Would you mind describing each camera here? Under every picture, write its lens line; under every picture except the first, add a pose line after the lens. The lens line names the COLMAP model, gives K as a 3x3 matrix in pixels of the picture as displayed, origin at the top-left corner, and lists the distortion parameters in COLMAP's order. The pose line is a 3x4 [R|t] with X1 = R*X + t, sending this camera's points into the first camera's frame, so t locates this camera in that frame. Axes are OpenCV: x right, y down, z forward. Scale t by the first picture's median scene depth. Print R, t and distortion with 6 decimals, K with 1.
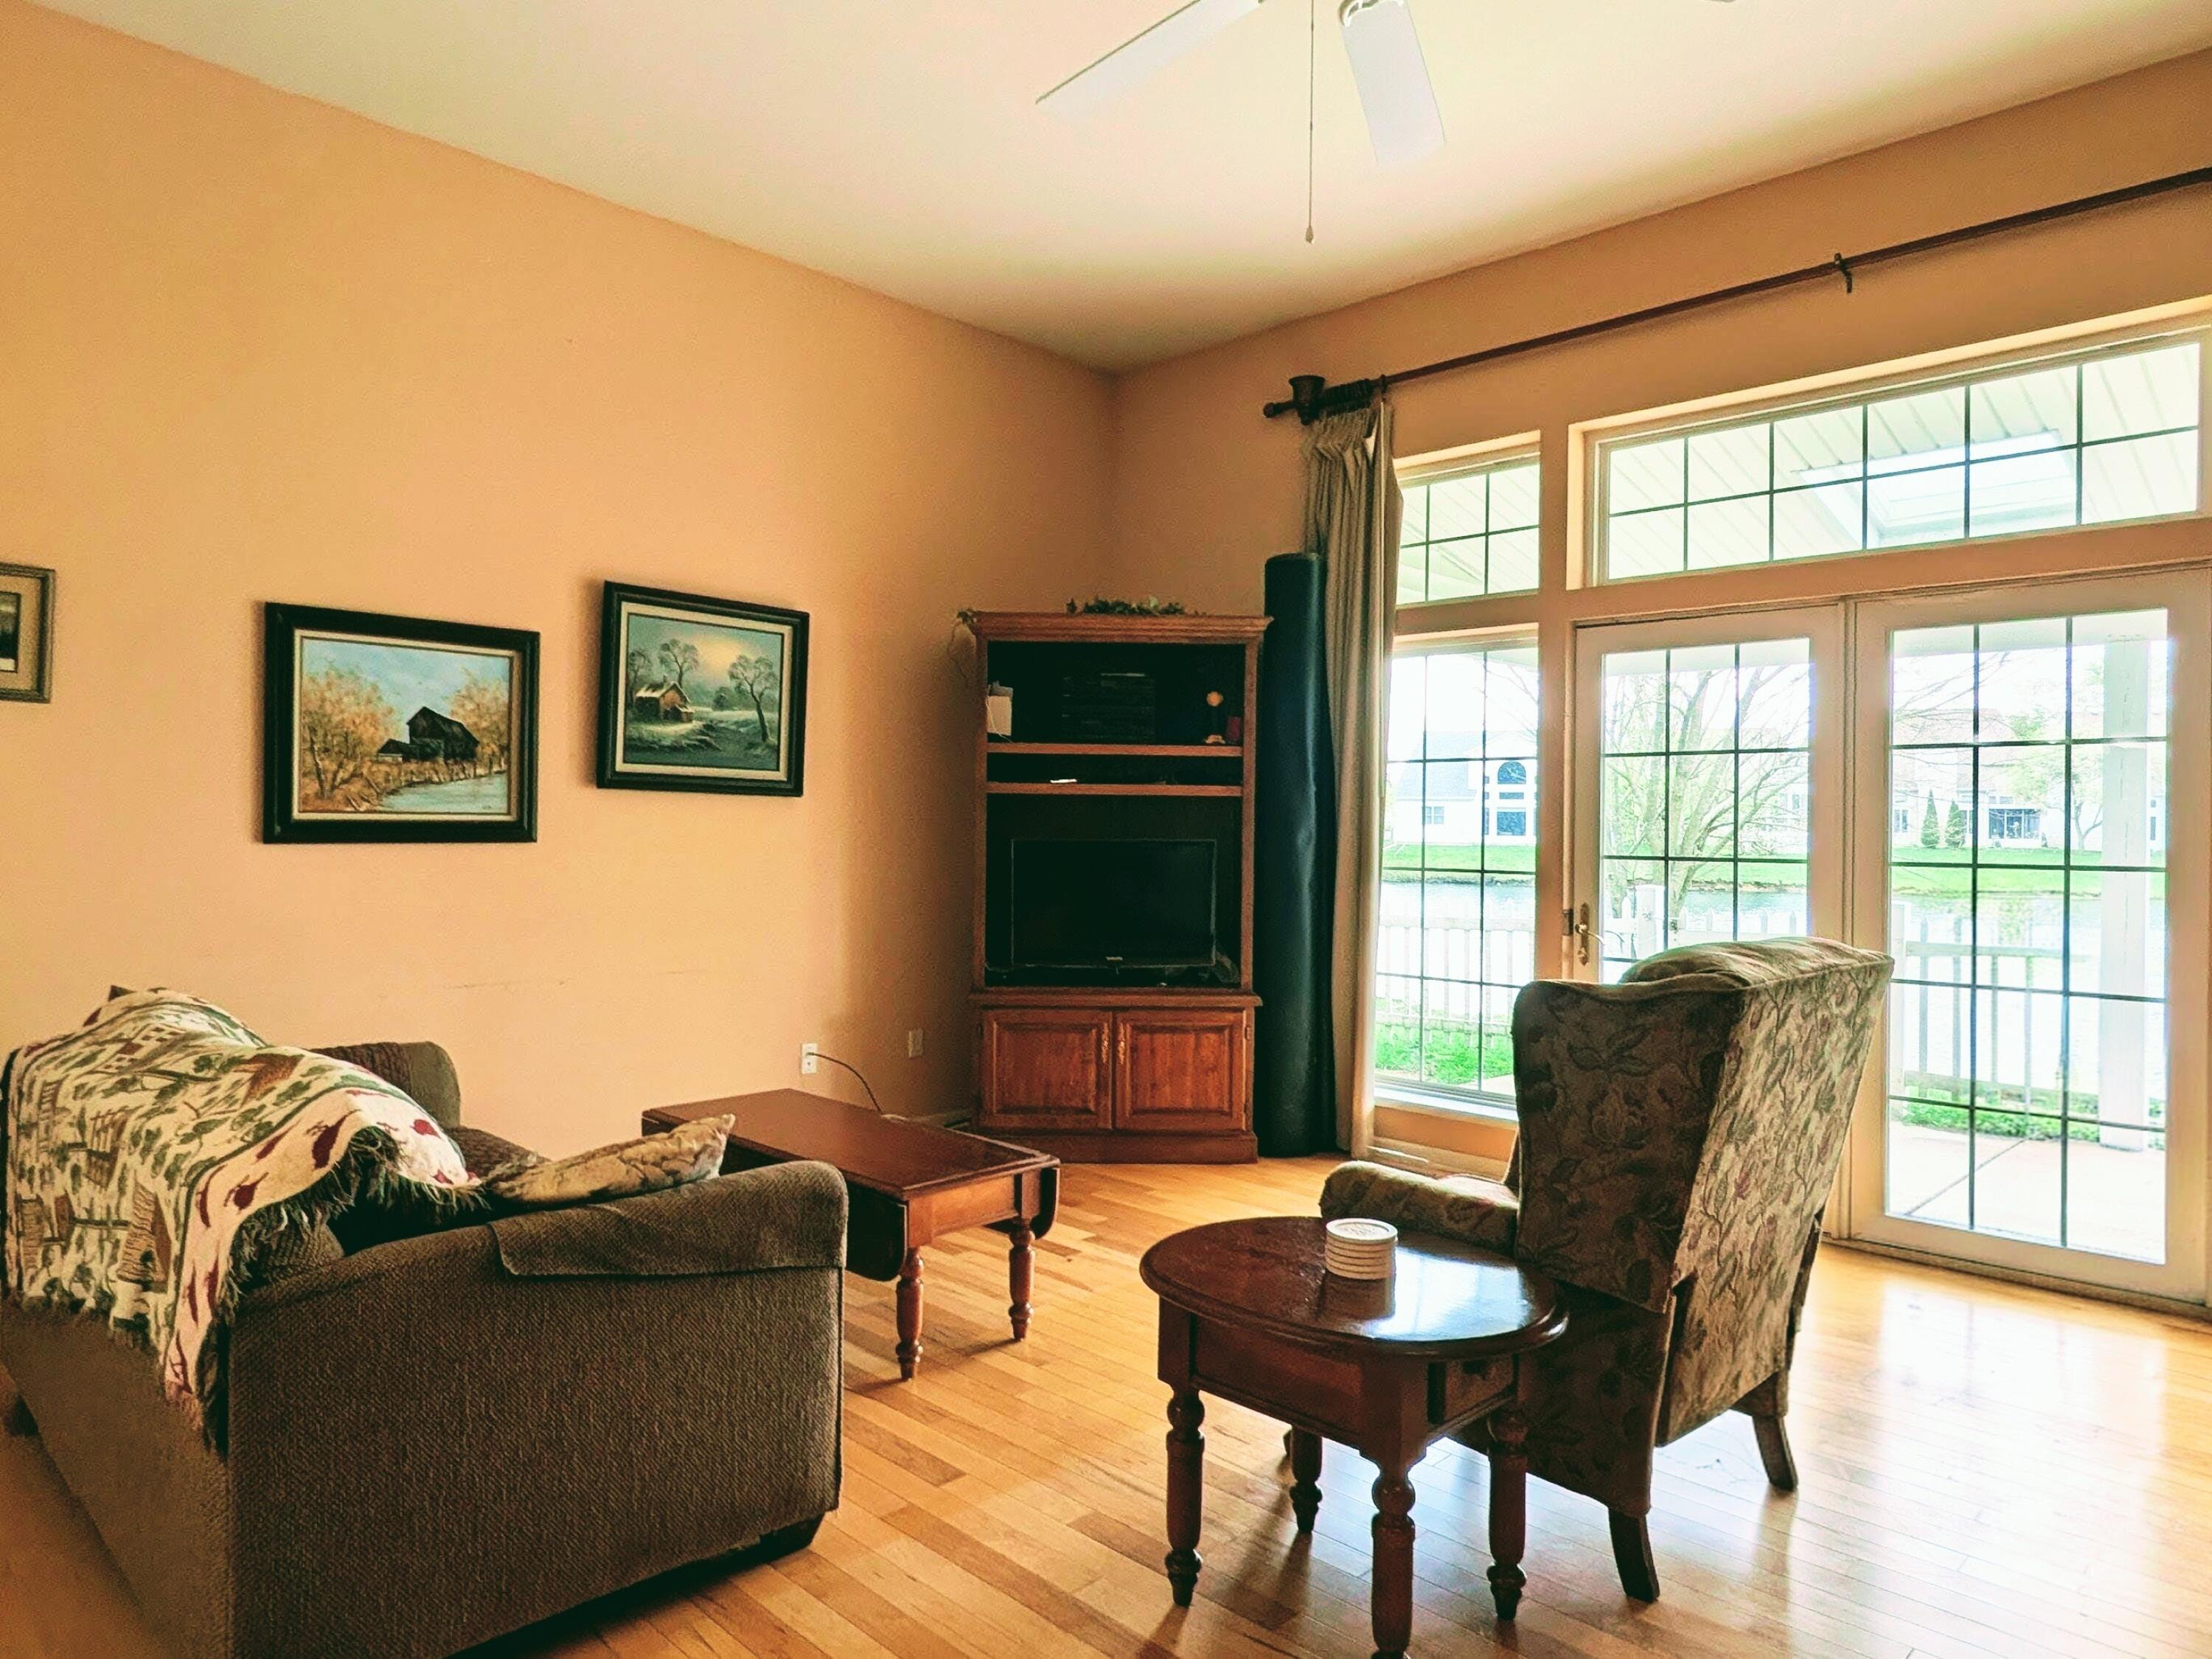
lens RADIAL K [[1428.4, 0, 988.9], [0, 1428.4, 863.1], [0, 0, 1]] dist [0.010264, -0.012373]
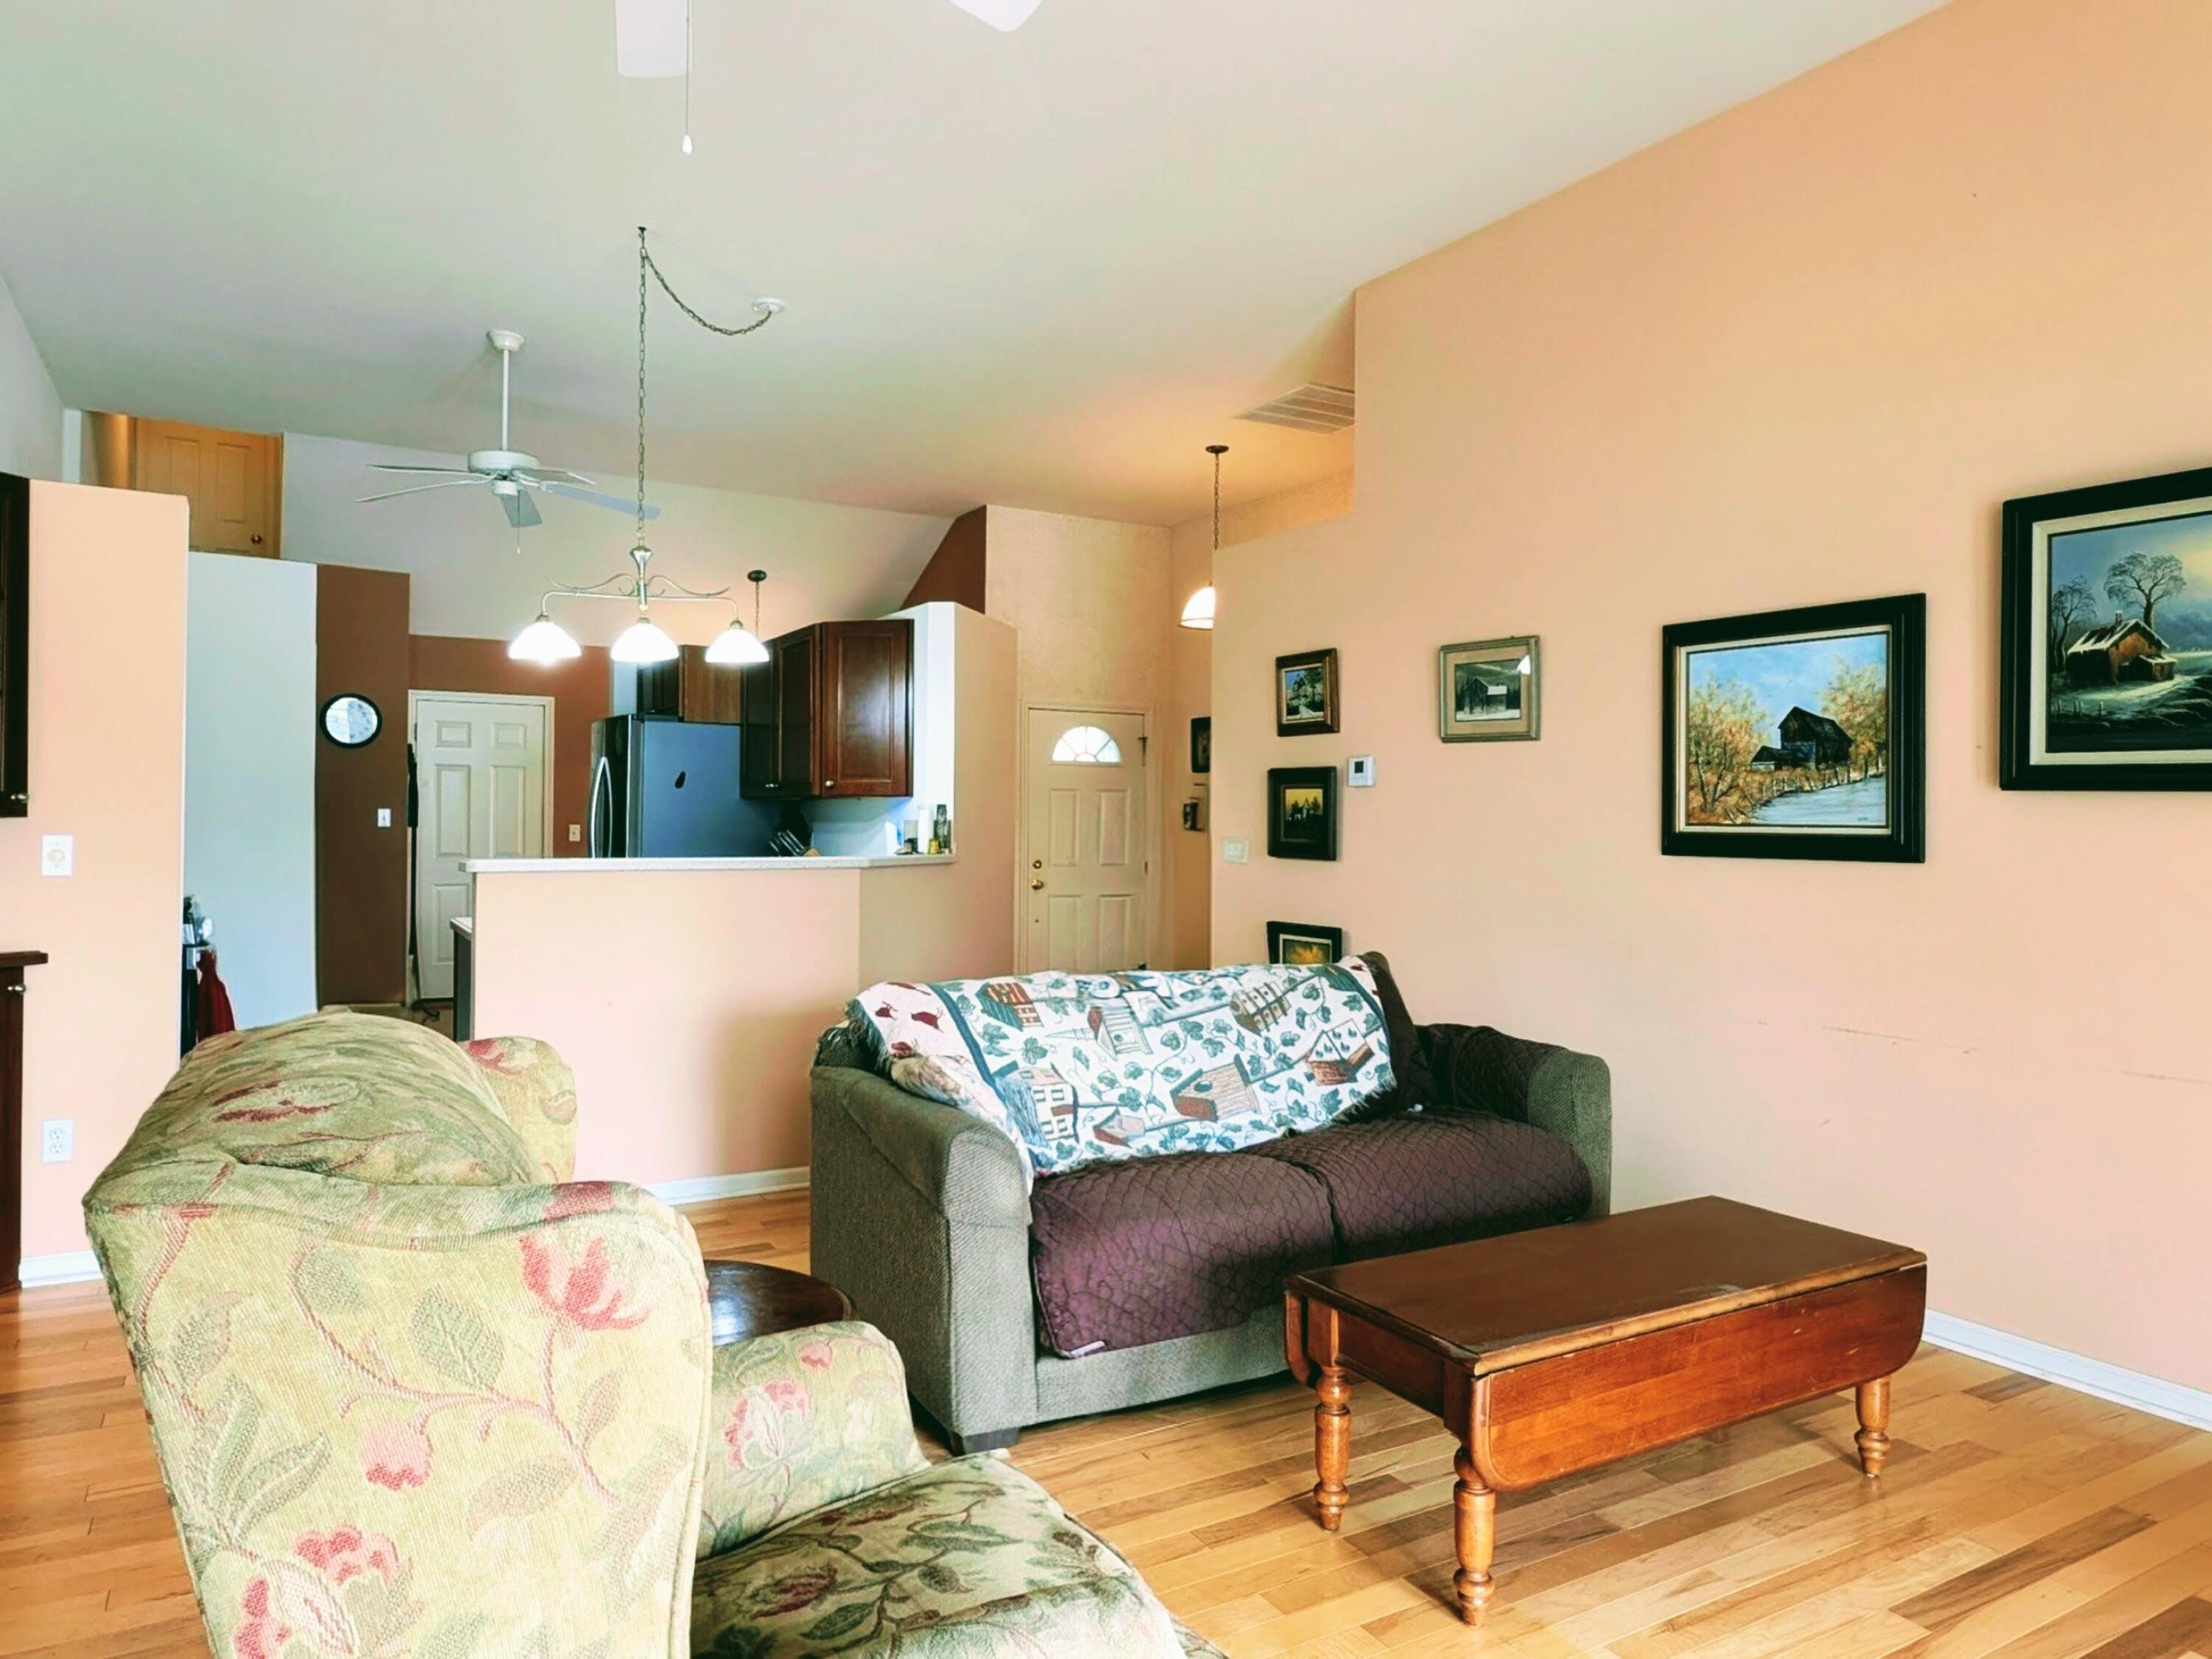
lens RADIAL K [[1428.4, 0, 1105.6], [0, 1428.4, 823.0], [0, 0, 1]] dist [0.010264, -0.012373]
pose [[-0.200028, -0.013344, -0.979699, 0.554310], [-0.043424, 0.999045, -0.004741, -0.013810], [0.978827, 0.041594, -0.200416, 0.750361]]
